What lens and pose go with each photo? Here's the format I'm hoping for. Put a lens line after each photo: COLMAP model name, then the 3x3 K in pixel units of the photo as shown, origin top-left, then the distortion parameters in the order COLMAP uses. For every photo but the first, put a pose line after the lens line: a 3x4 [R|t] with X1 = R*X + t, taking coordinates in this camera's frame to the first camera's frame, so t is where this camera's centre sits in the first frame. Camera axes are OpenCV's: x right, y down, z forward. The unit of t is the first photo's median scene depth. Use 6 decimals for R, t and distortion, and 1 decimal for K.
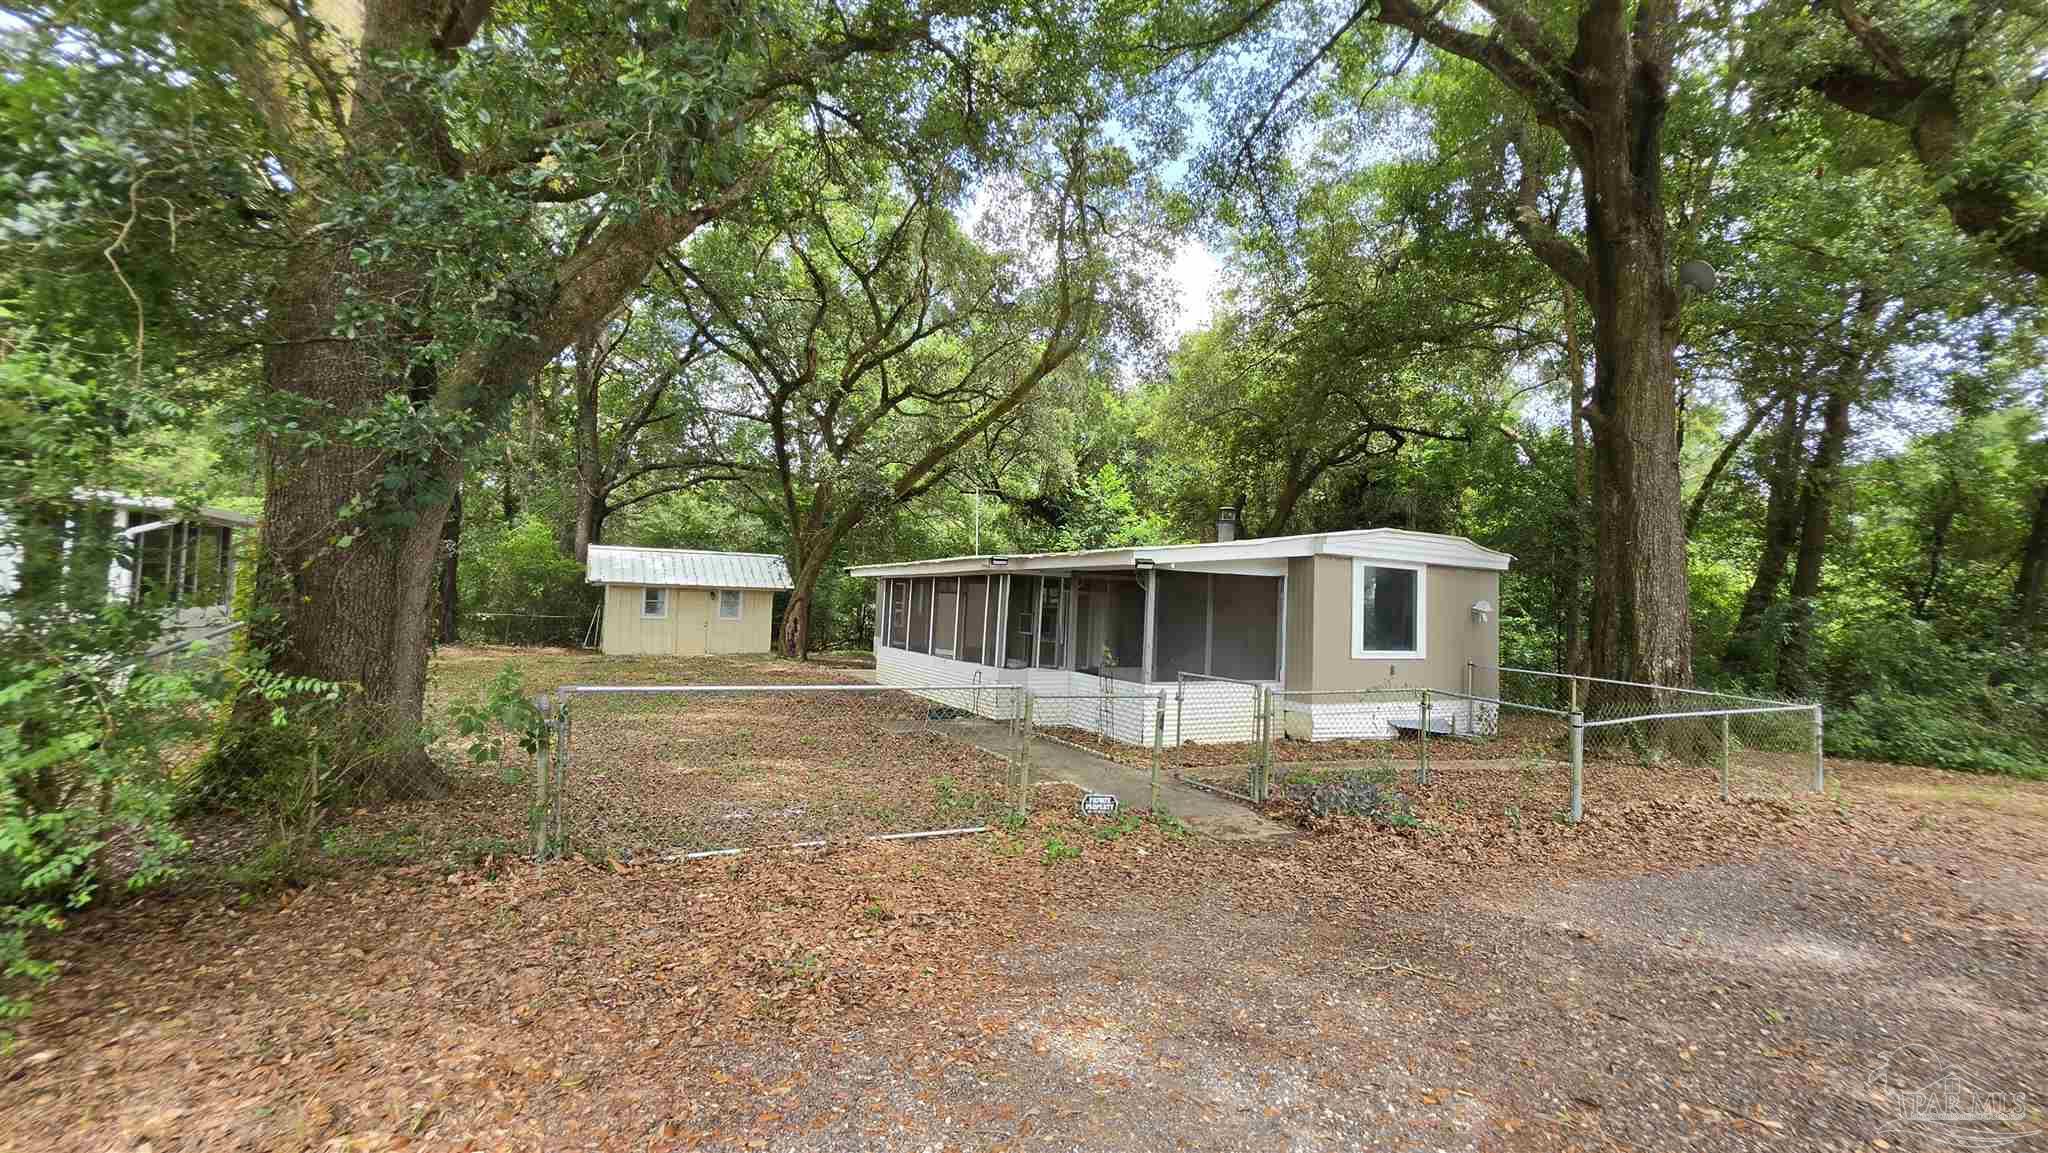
lens RADIAL K [[817.8, 0, 1039.1], [0, 817.8, 573.3], [0, 0, 1]] dist [-0.001254, 0.000217]
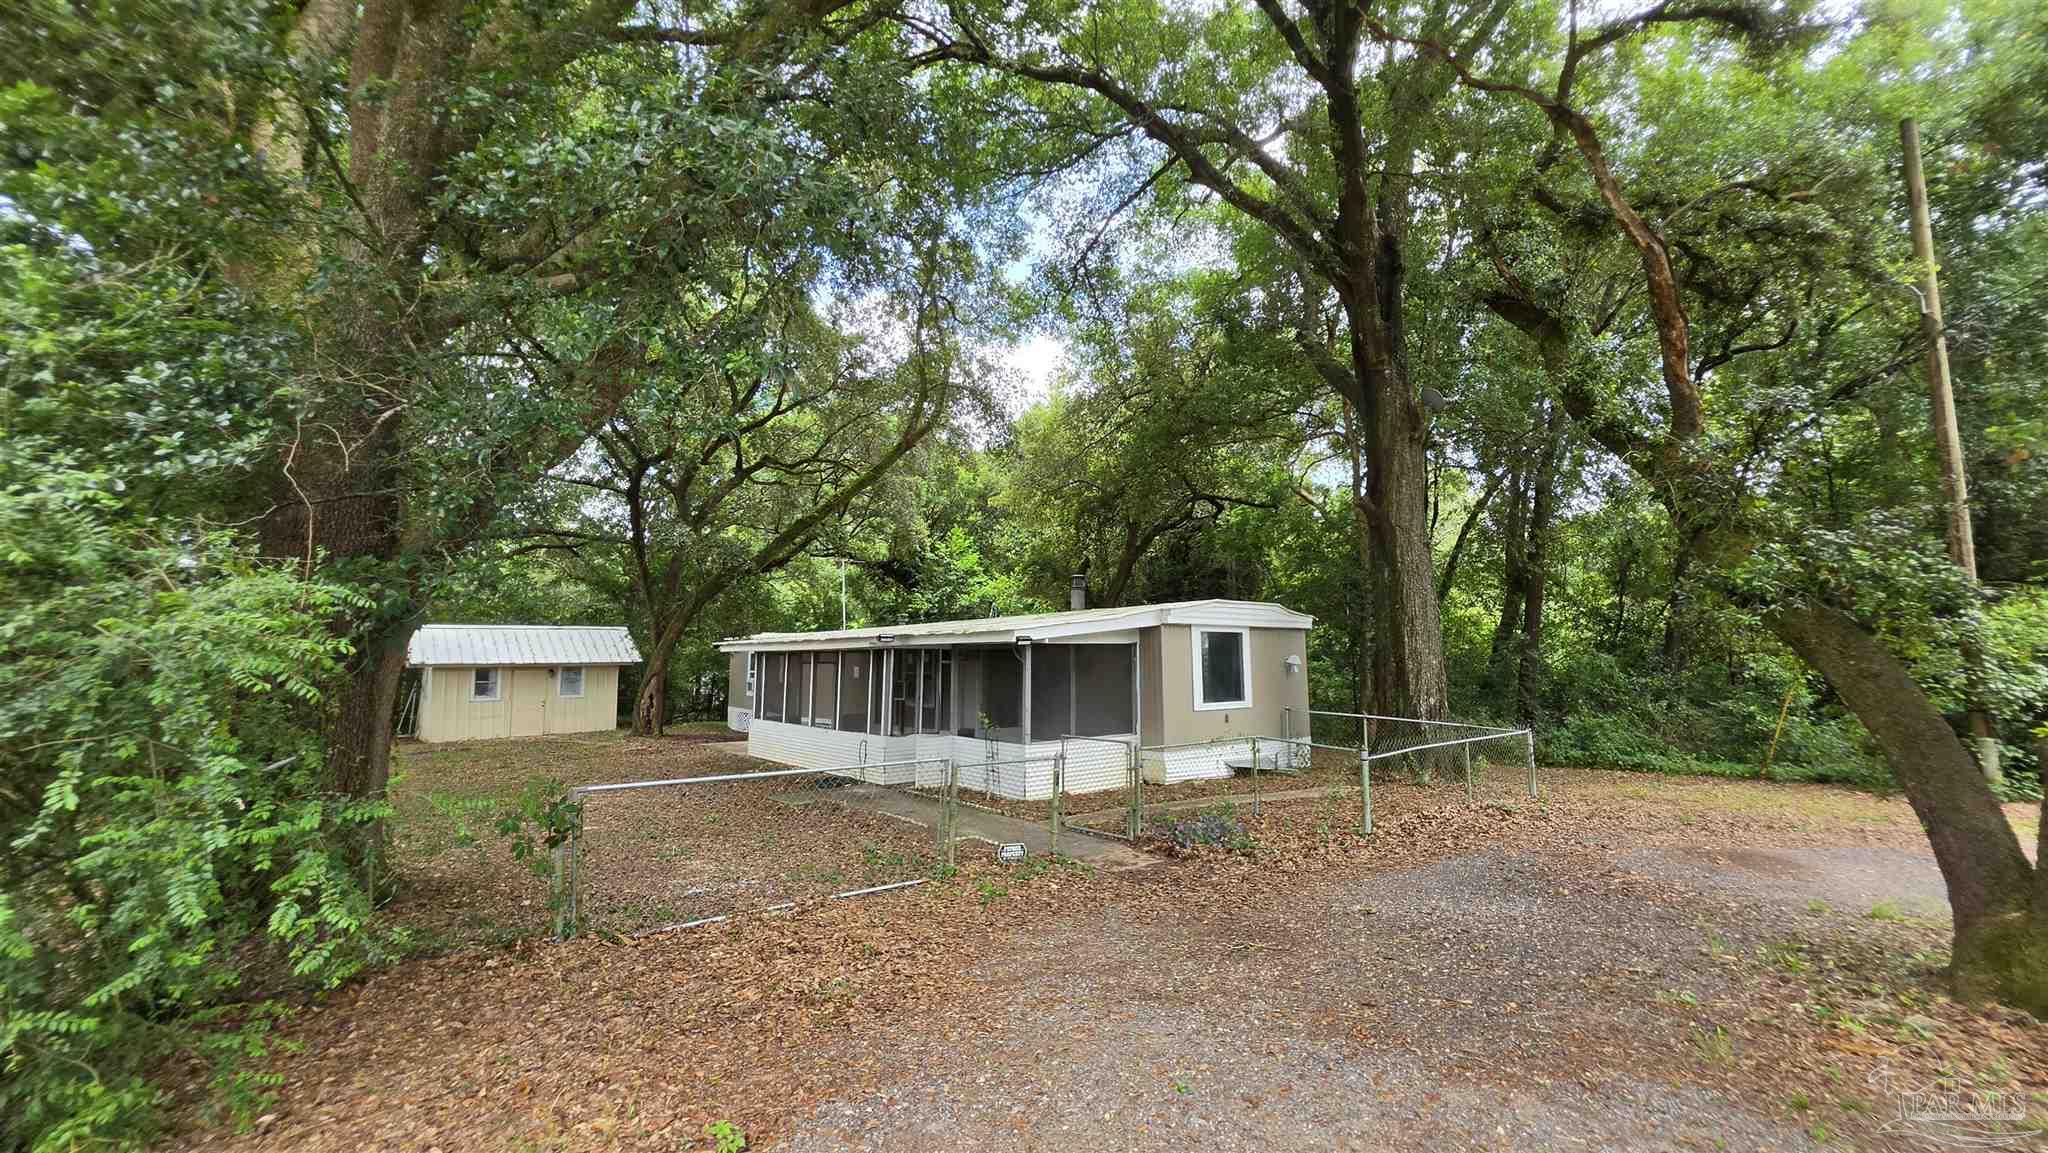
lens RADIAL K [[817.8, 0, 1039.1], [0, 817.8, 573.3], [0, 0, 1]] dist [-0.001254, 0.000217]
pose [[0.980145, -0.022295, 0.197024, -0.053429], [0.034471, 0.997687, -0.058590, -0.026498], [-0.195262, 0.064219, 0.978646, -0.102116]]
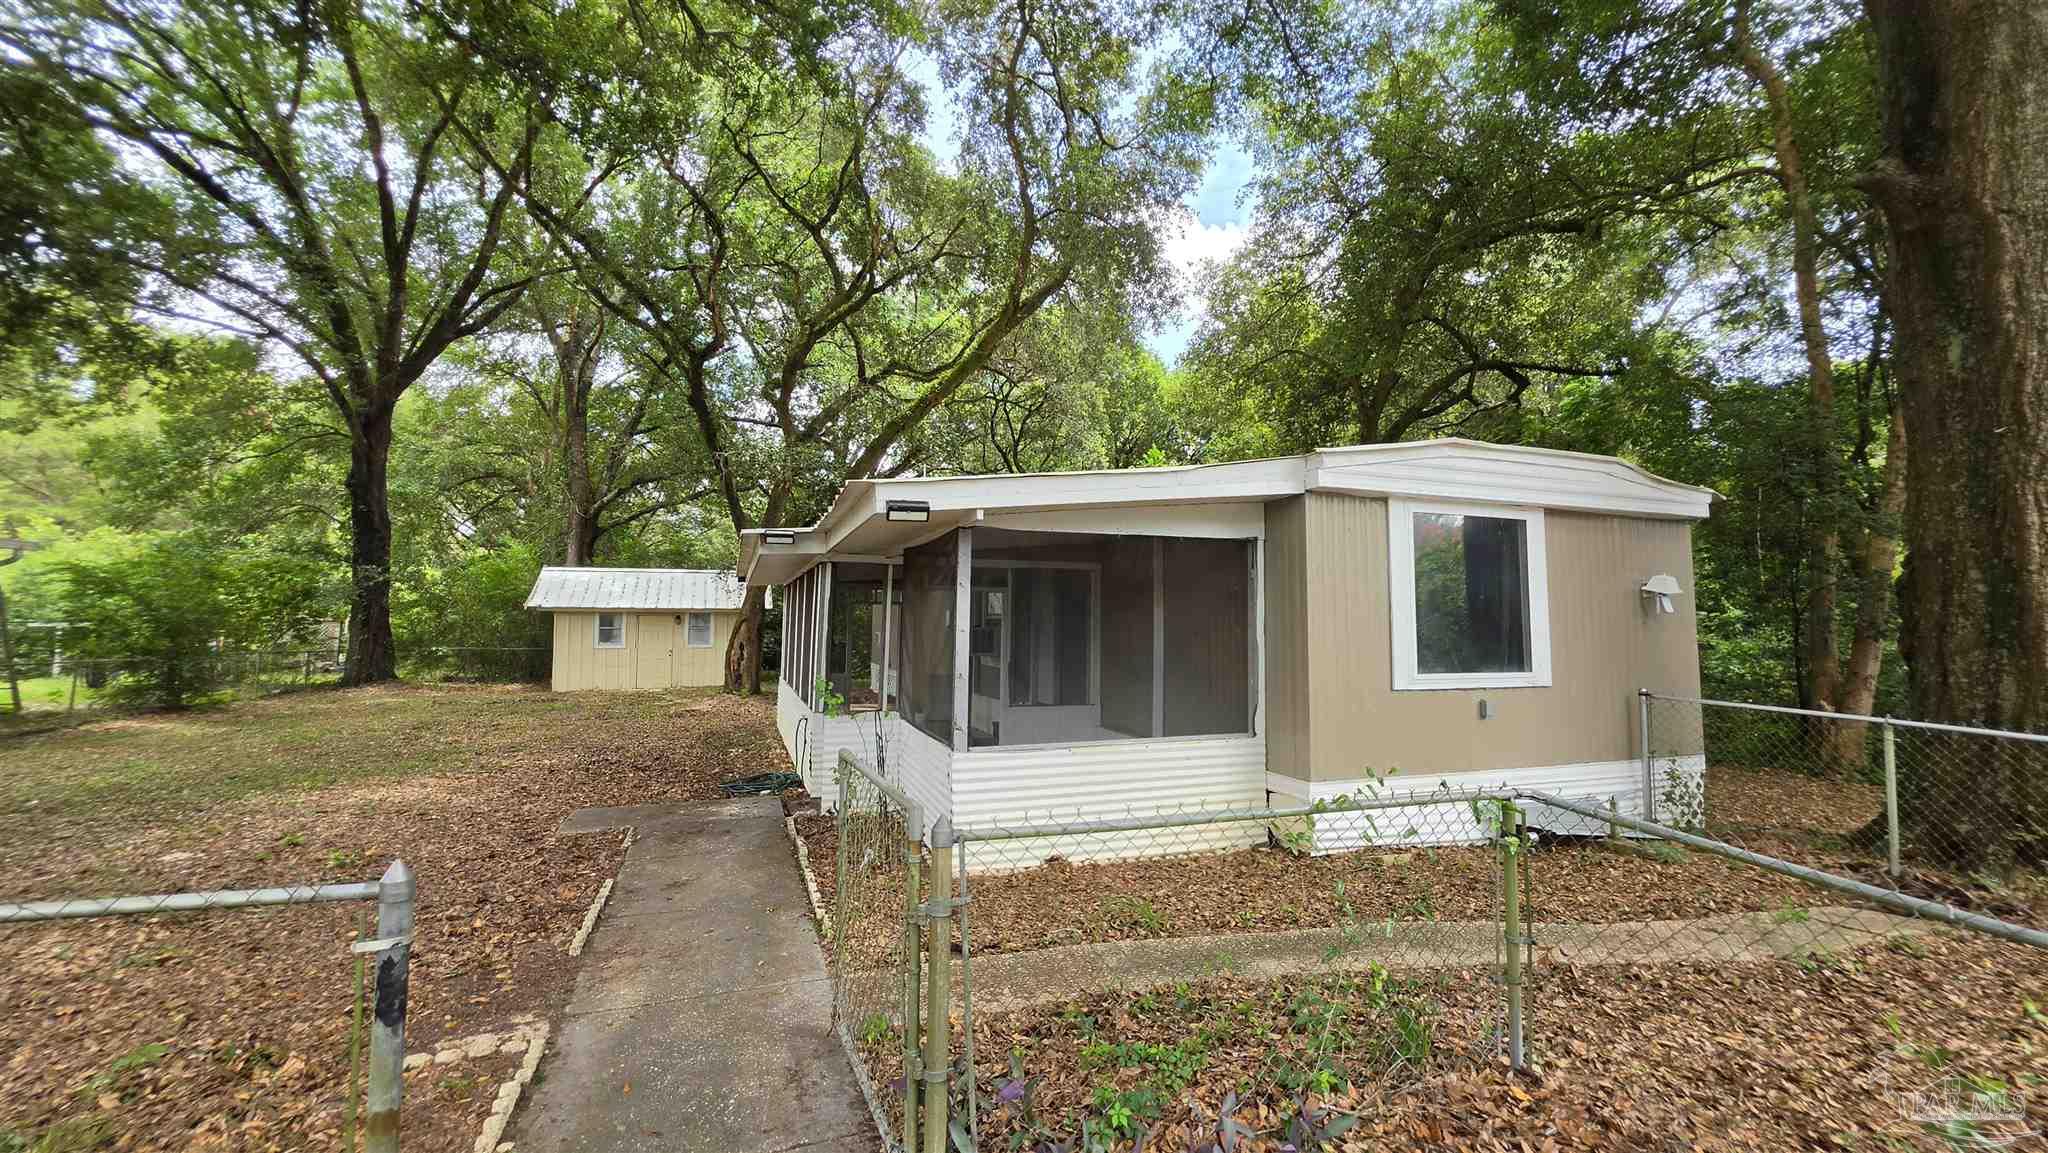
lens RADIAL K [[829.6, 0, 1031.9], [0, 829.6, 570.0], [0, 0, 1]] dist [0.000317, 0.000211]
pose [[0.988962, -0.039850, -0.142710, 0.192220], [0.035831, 0.998889, -0.030621, 0.029518], [0.143772, 0.025170, 0.989291, 0.364515]]
